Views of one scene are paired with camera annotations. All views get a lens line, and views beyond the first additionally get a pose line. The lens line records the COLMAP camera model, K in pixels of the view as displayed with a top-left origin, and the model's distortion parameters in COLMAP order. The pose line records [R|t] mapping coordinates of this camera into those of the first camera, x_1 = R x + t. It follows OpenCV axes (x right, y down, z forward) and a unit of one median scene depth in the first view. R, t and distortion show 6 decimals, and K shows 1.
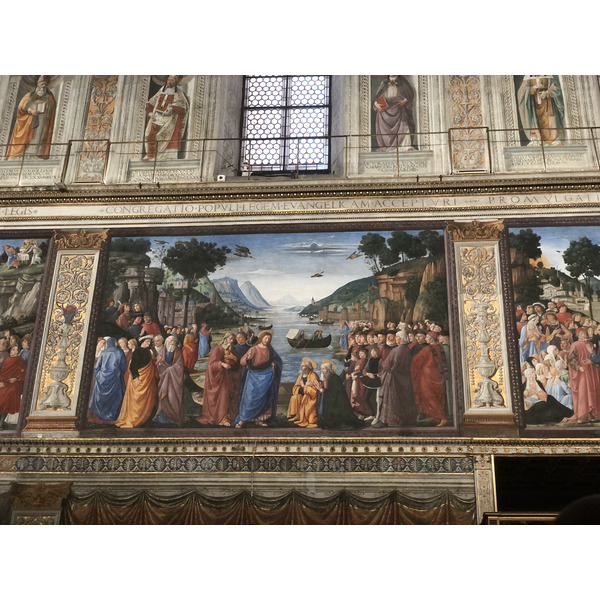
lens RADIAL K [[909.9, 0, 300.5], [0, 909.9, 298.5], [0, 0, 1]] dist [0.009092, 0.000000]
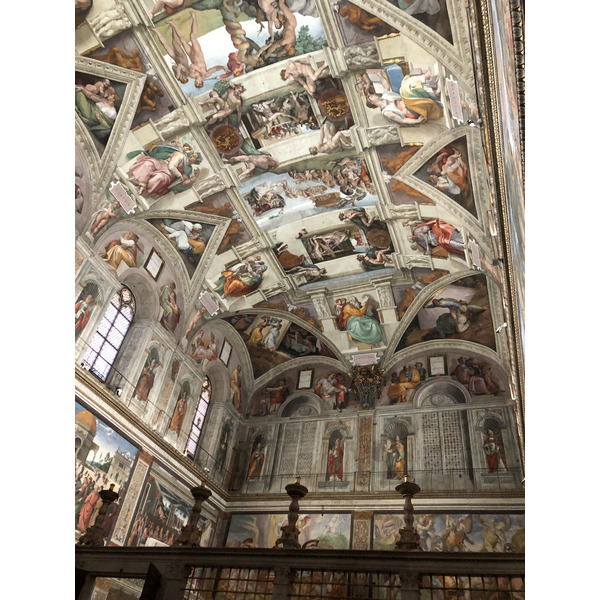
lens RADIAL K [[499.2, 0, 299.1], [0, 499.2, 301.0], [0, 0, 1]] dist [0.015572, -0.003184]
pose [[0.292618, 0.647820, 0.703352, -0.822678], [-0.516744, 0.726026, -0.453721, 0.015305], [-0.804581, -0.230686, 0.547206, 0.059569]]
